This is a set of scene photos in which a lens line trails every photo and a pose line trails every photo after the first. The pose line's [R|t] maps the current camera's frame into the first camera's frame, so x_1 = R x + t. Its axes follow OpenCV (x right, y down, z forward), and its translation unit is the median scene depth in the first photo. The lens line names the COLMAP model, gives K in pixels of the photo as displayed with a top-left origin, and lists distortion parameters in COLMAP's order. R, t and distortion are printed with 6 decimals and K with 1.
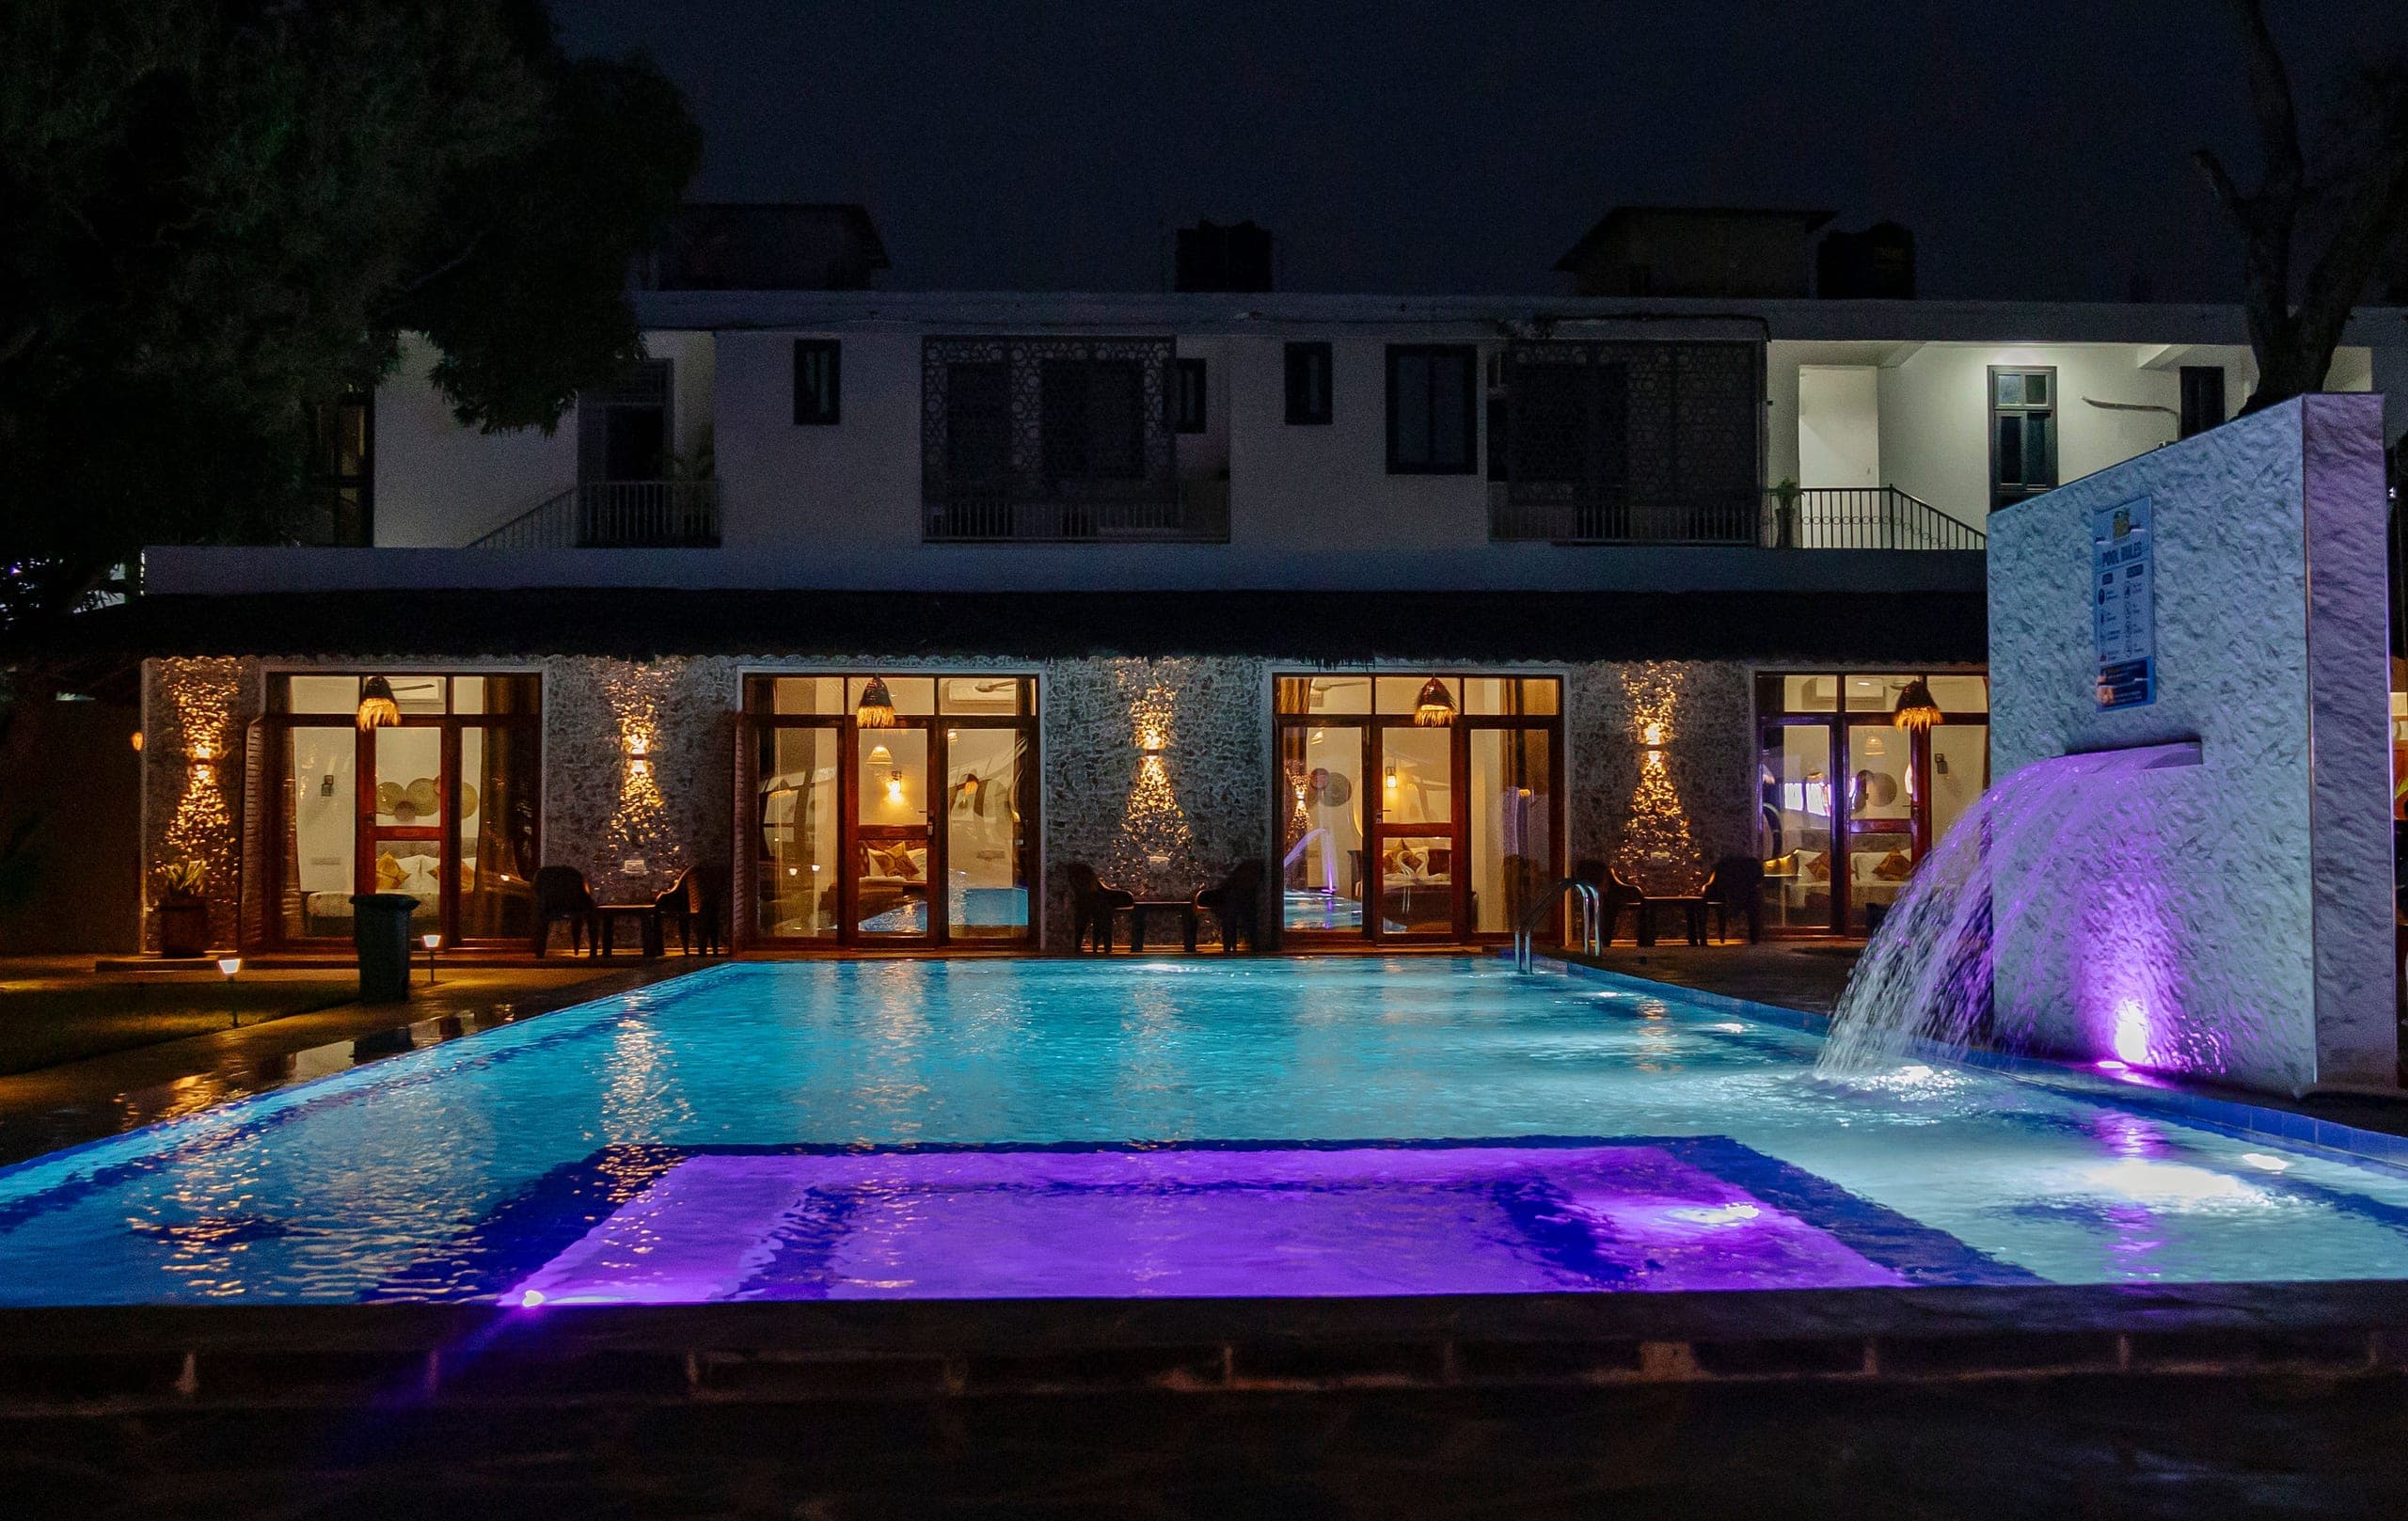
lens RADIAL K [[2456.5, 0, 1220.2], [0, 2456.5, 760.8], [0, 0, 1]] dist [-0.024999, 0.000000]
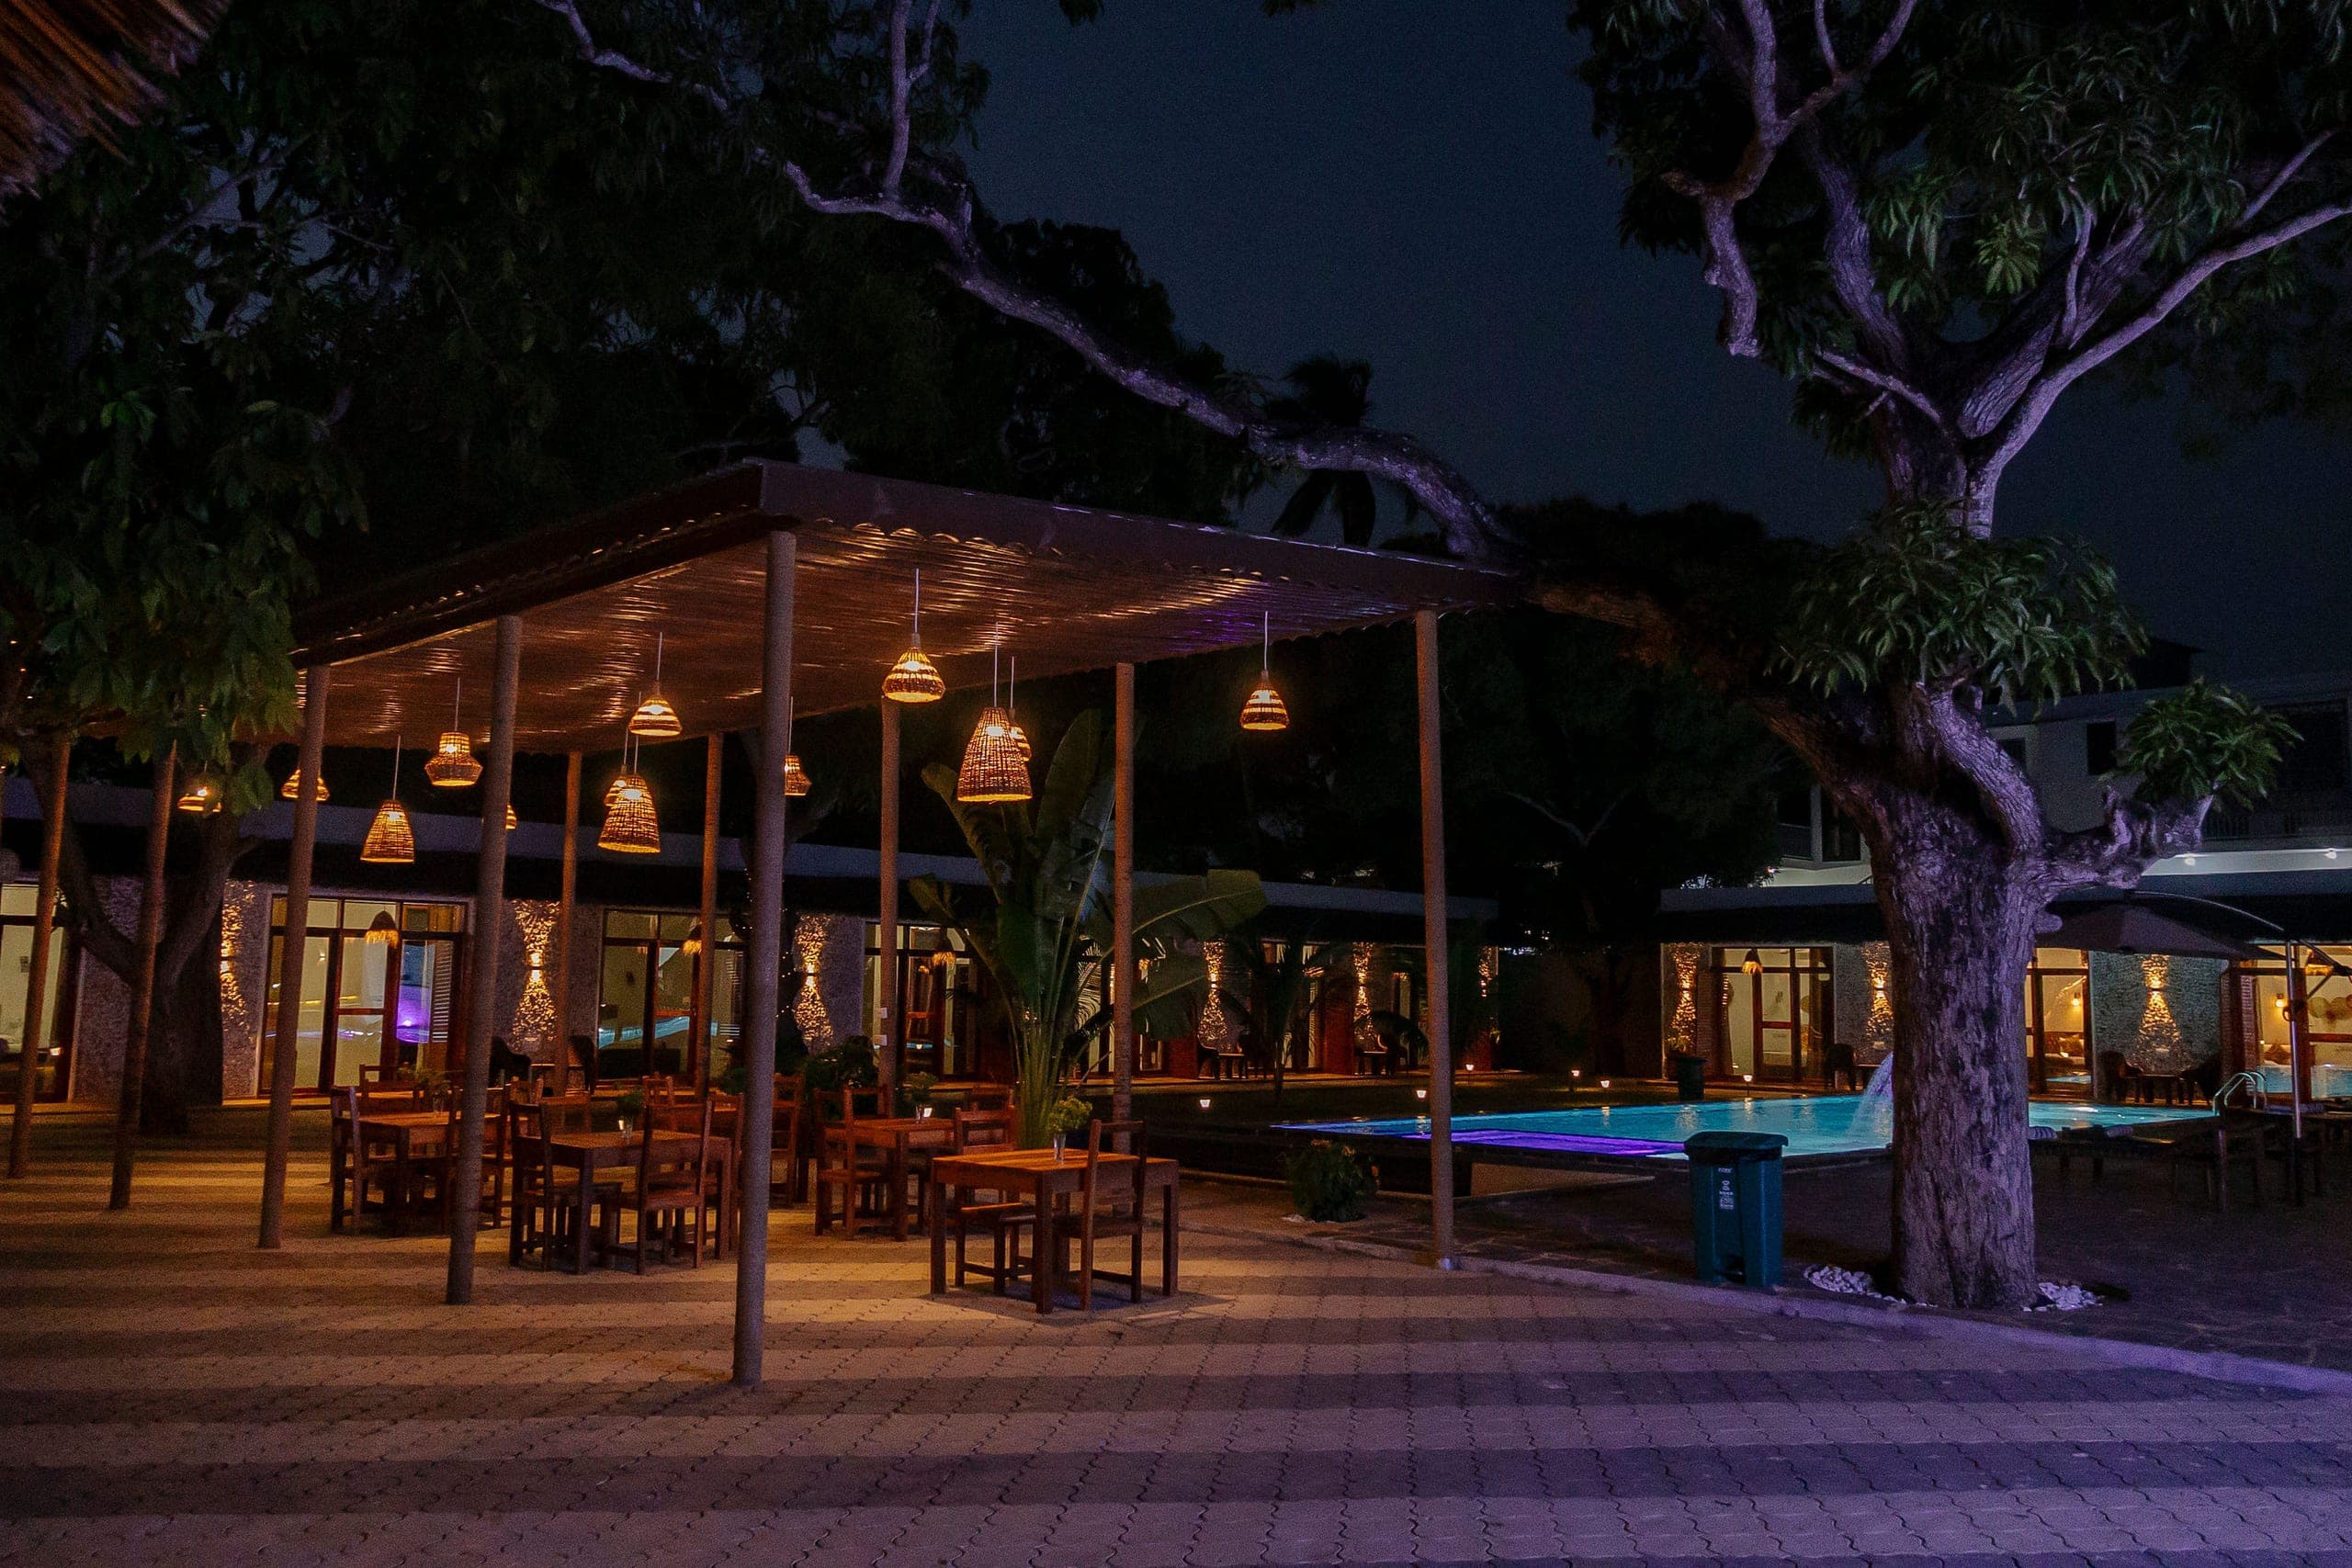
lens RADIAL K [[1909.1, 0, 1185.2], [0, 1909.1, 772.4], [0, 0, 1]] dist [-0.004421, 0.007642]
pose [[0.671058, -0.072491, -0.737852, 0.531104], [0.010058, 0.996007, -0.088706, -0.044589], [0.741337, 0.052106, 0.669108, -0.452438]]
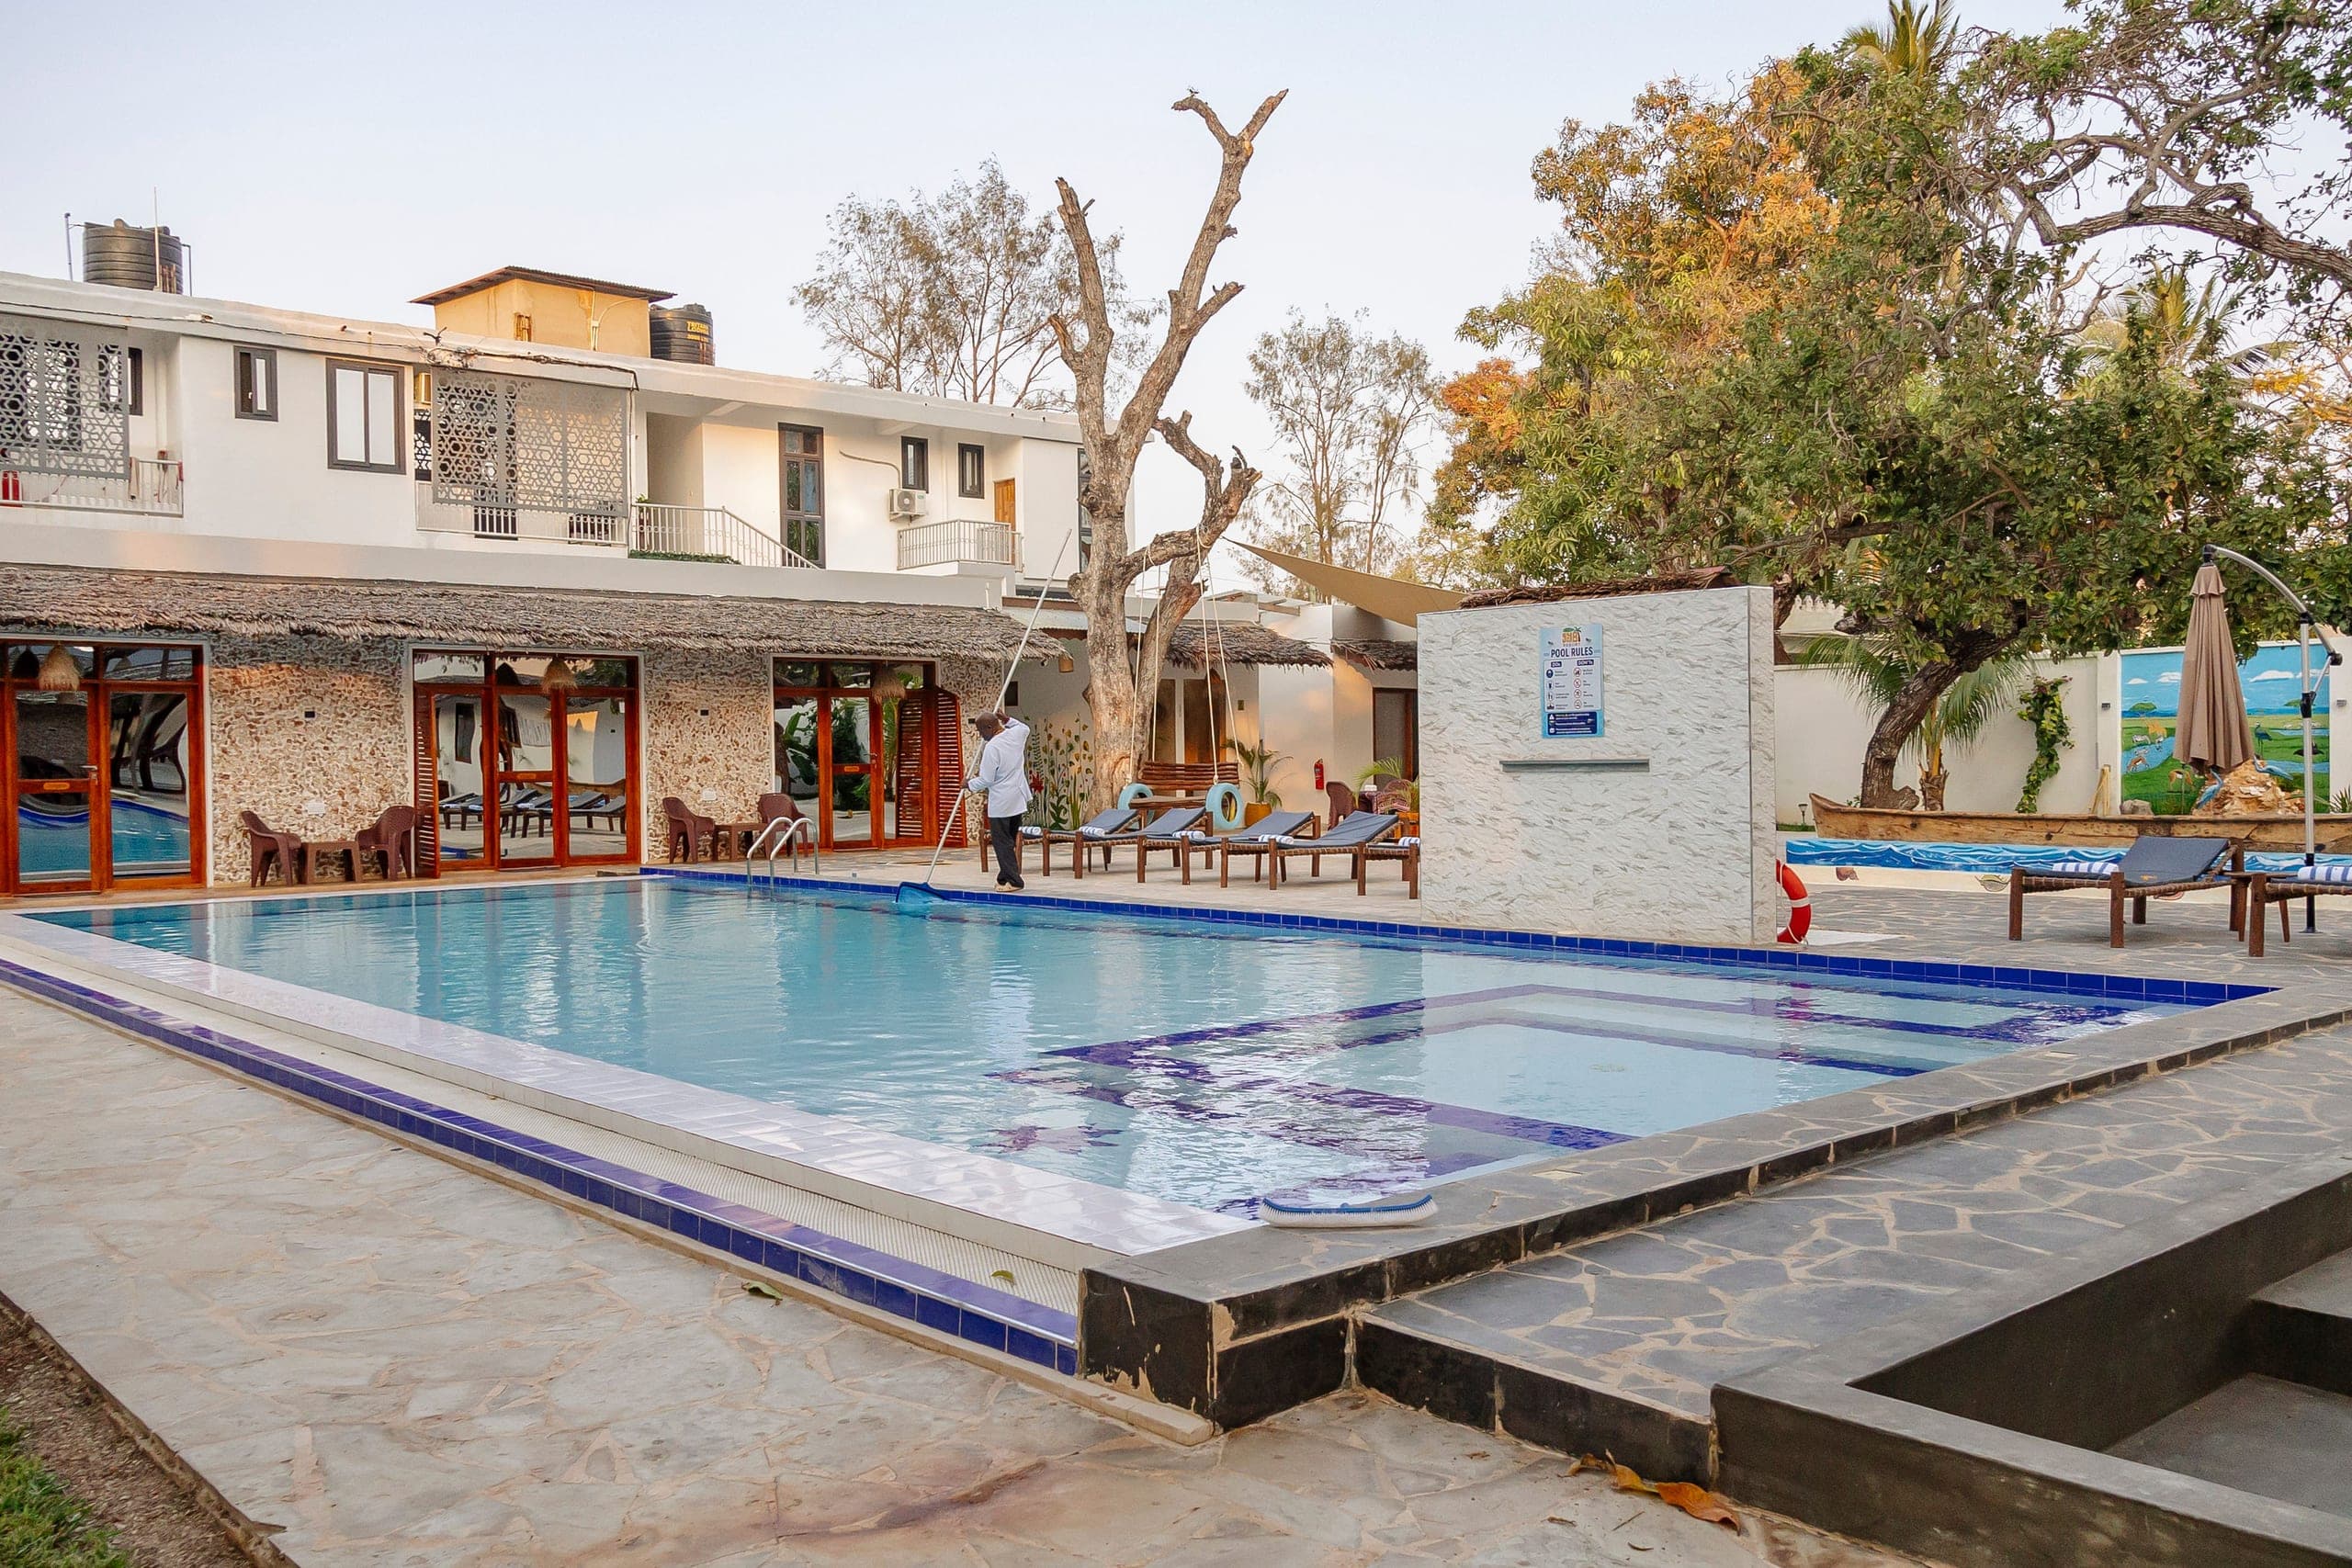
lens RADIAL K [[1909.1, 0, 1184.2], [0, 1909.1, 801.2], [0, 0, 1]] dist [-0.004421, 0.007642]
pose [[0.784319, -0.022041, 0.619967, -0.265964], [-0.013919, 0.998492, 0.053107, -0.016178], [-0.620202, -0.050282, 0.782829, 0.022989]]
